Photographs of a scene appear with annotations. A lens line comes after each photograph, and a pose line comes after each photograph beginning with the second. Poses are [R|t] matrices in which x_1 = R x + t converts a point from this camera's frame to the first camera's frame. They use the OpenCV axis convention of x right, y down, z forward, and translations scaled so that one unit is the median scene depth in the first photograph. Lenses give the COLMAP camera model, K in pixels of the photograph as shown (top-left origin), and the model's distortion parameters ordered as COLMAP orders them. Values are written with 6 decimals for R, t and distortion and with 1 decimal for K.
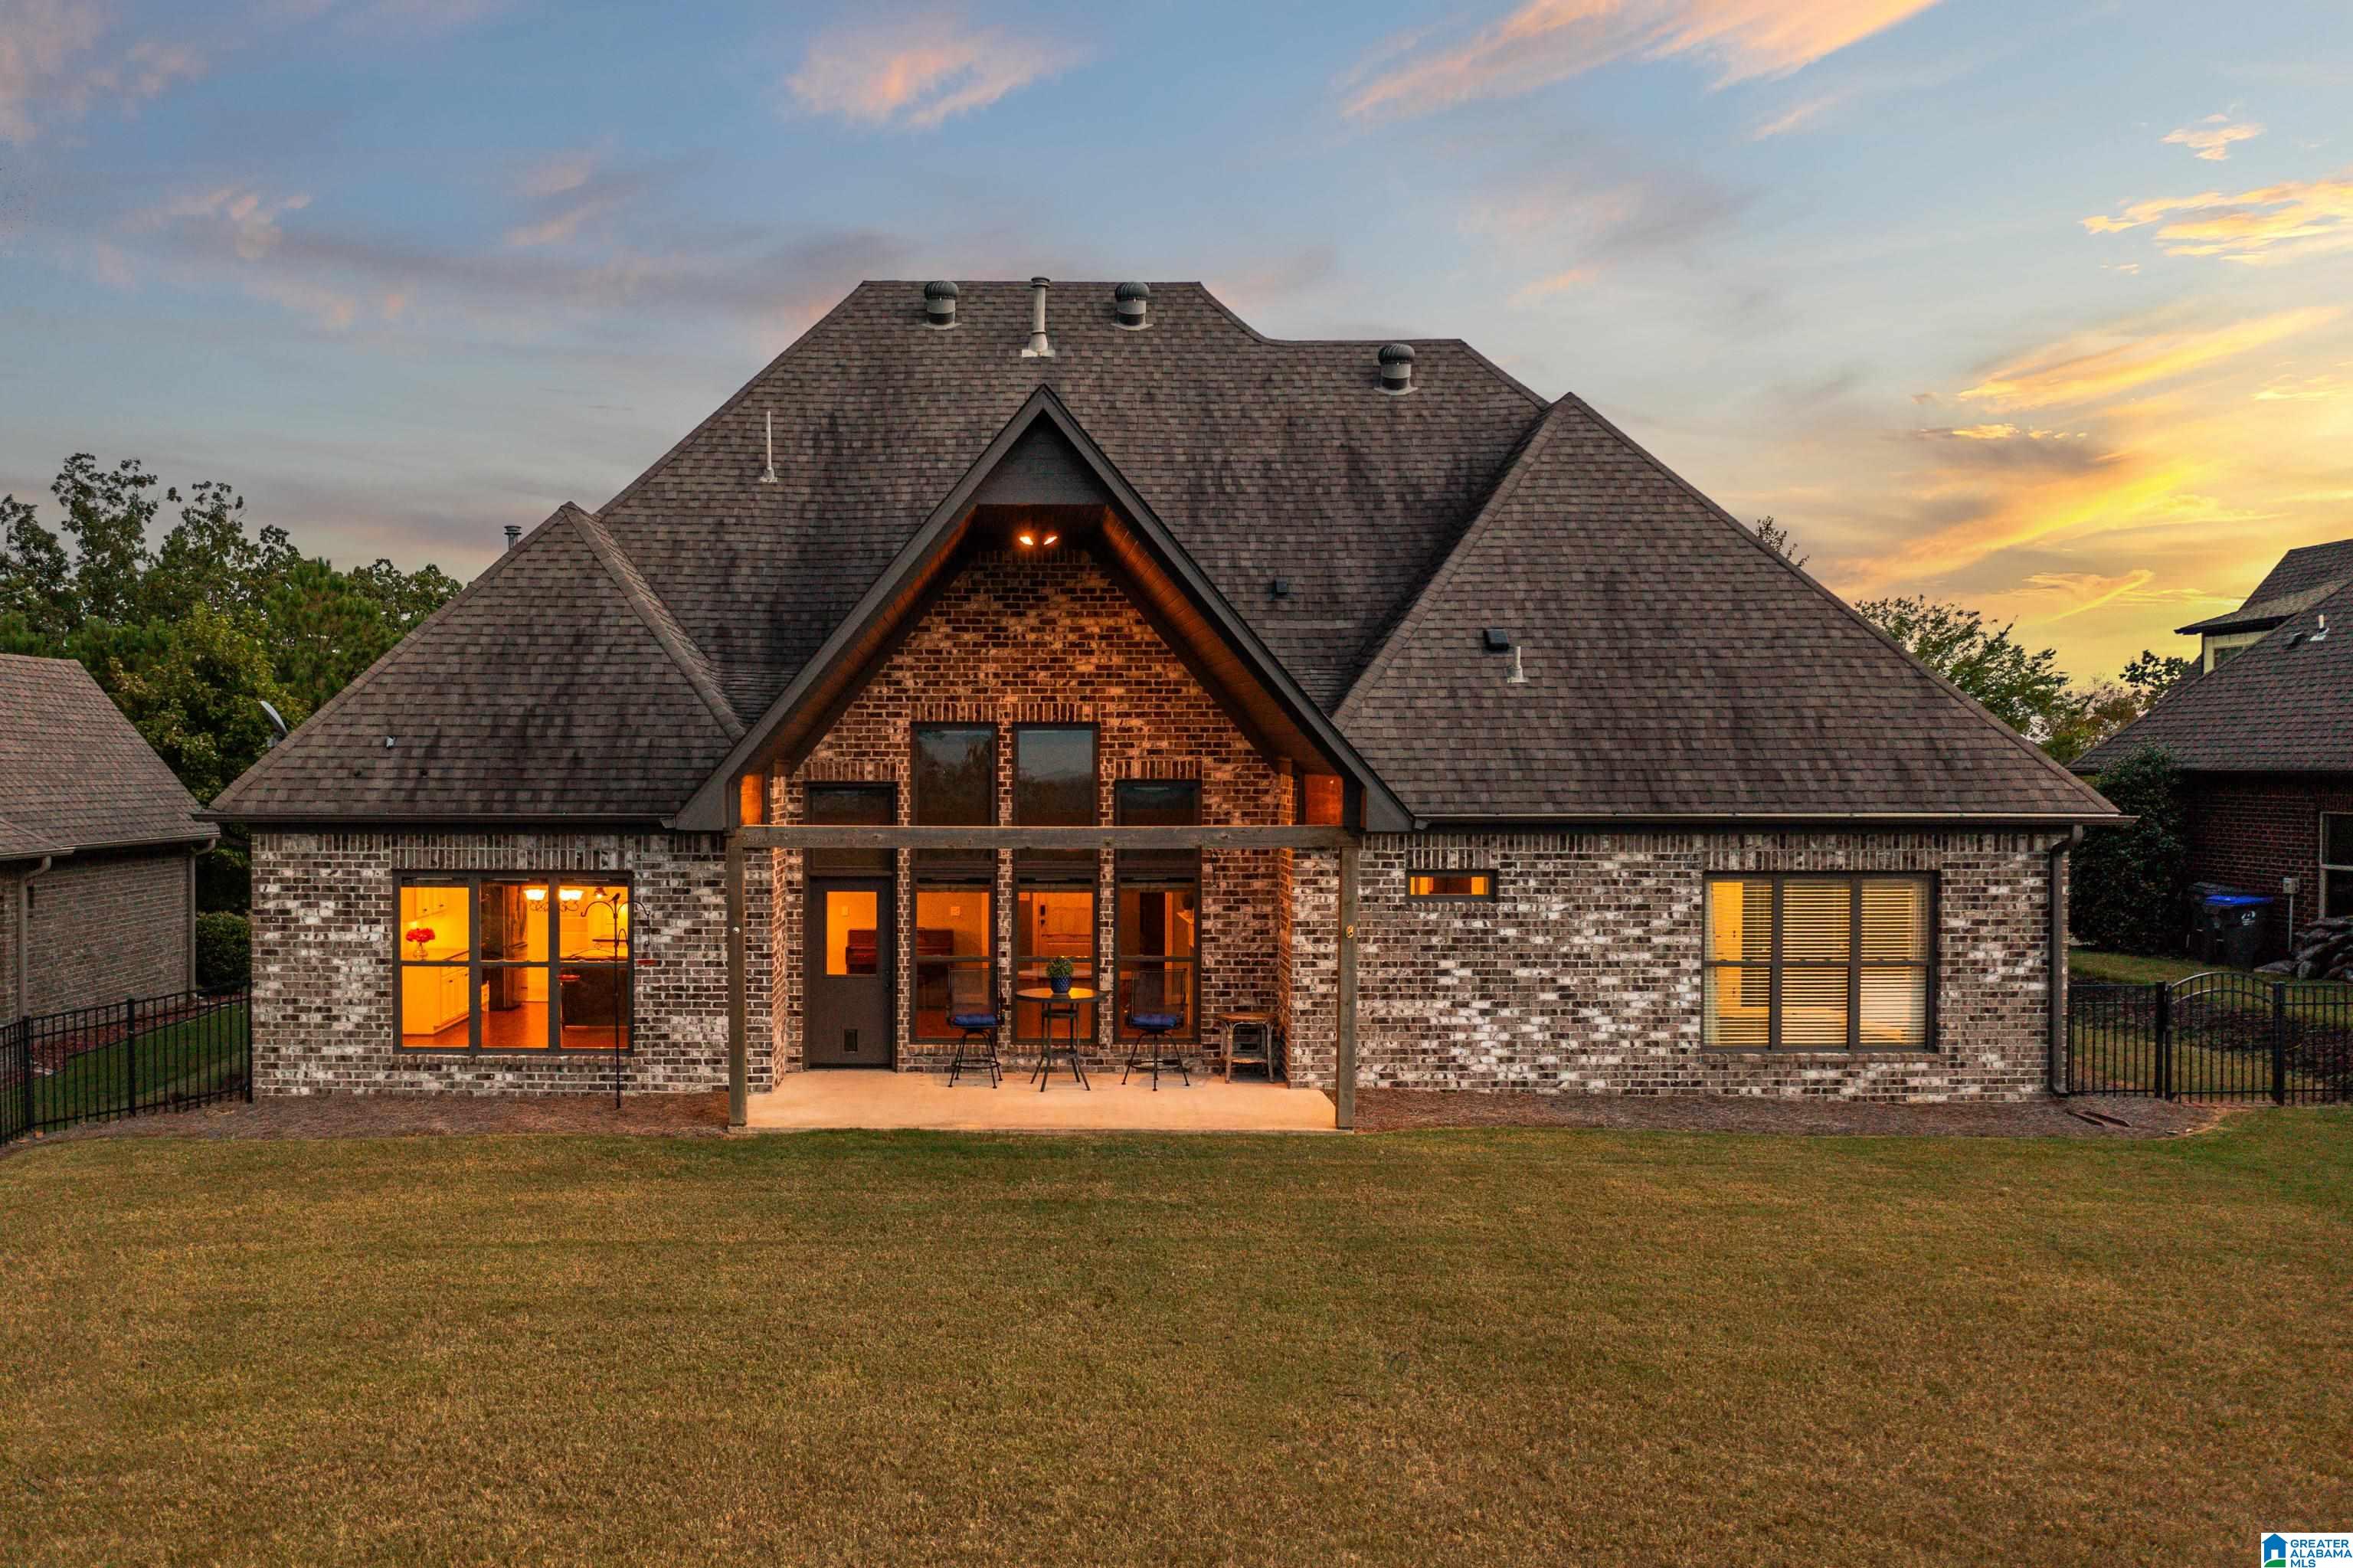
lens RADIAL K [[1936.9, 0, 983.0], [0, 1936.9, 765.6], [0, 0, 1]] dist [-0.029851, 0.001624]
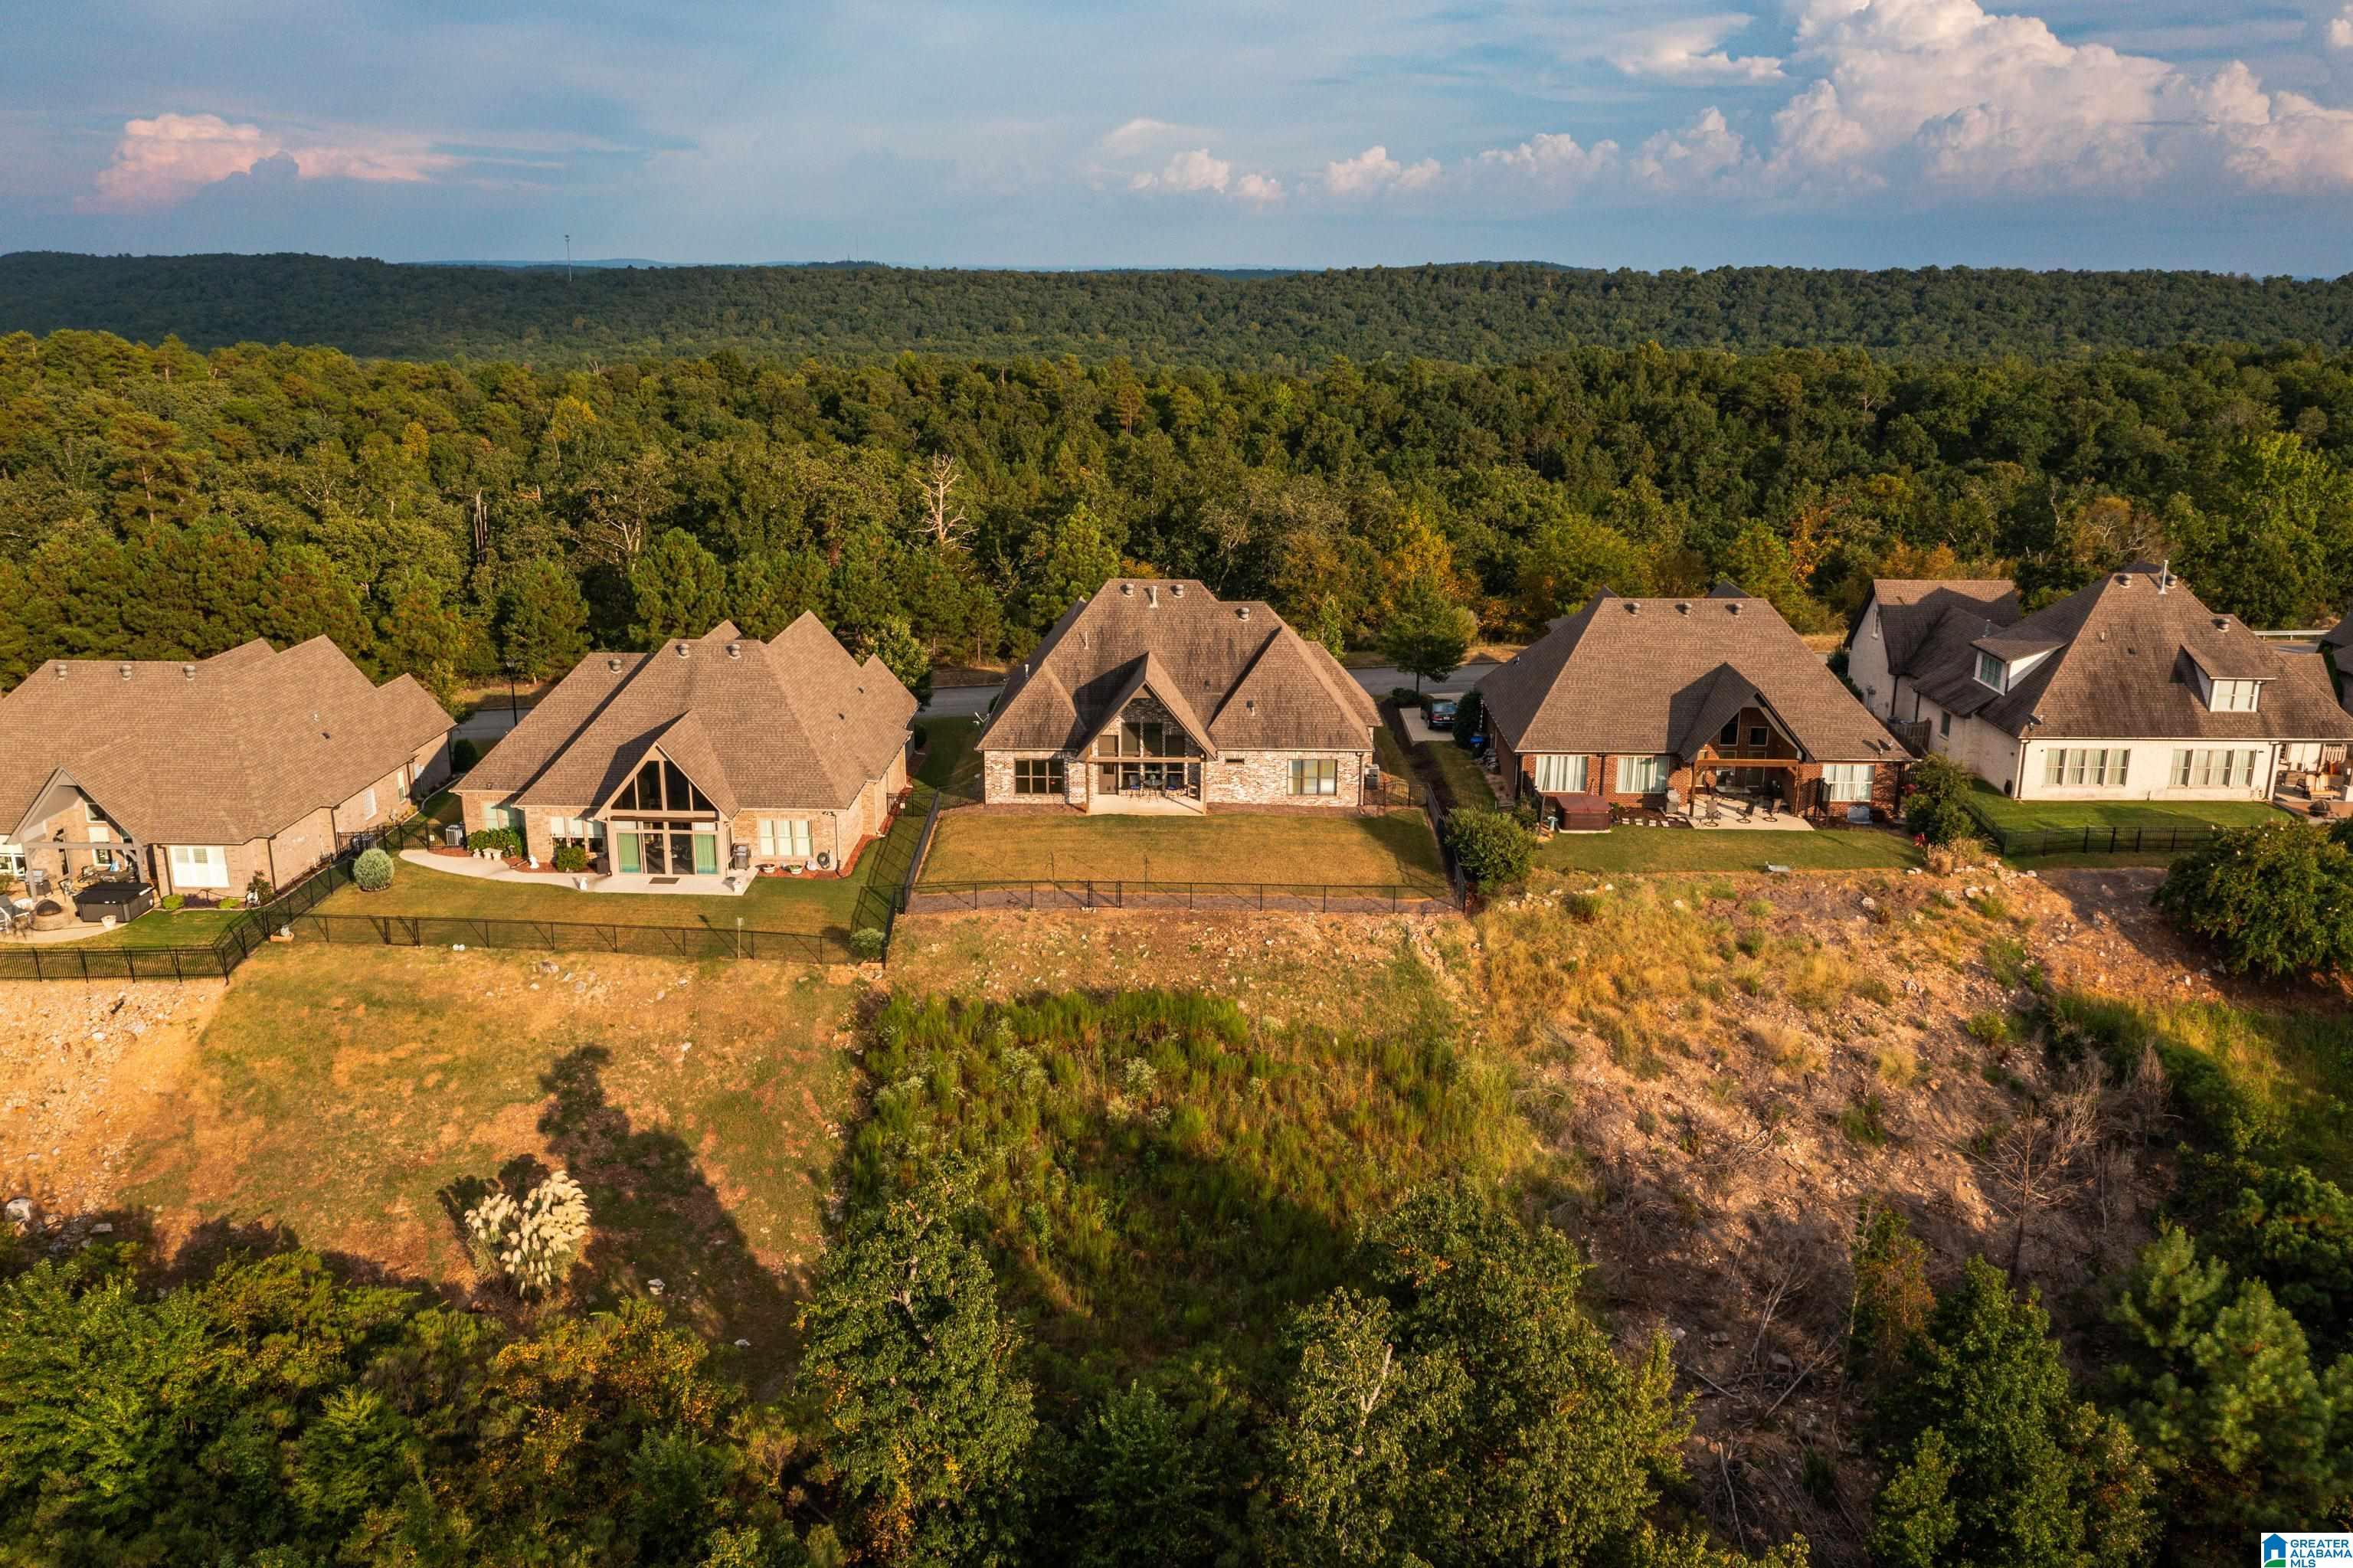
lens RADIAL K [[1881.6, 0, 1176.5], [0, 1881.6, 784.0], [0, 0, 1]] dist [-0.026986, 0.001496]
pose [[0.999871, 0.005712, -0.014981, 0.167260], [-0.001419, 0.962230, 0.272235, -1.137309], [0.015970, -0.272178, 0.962114, -3.450408]]
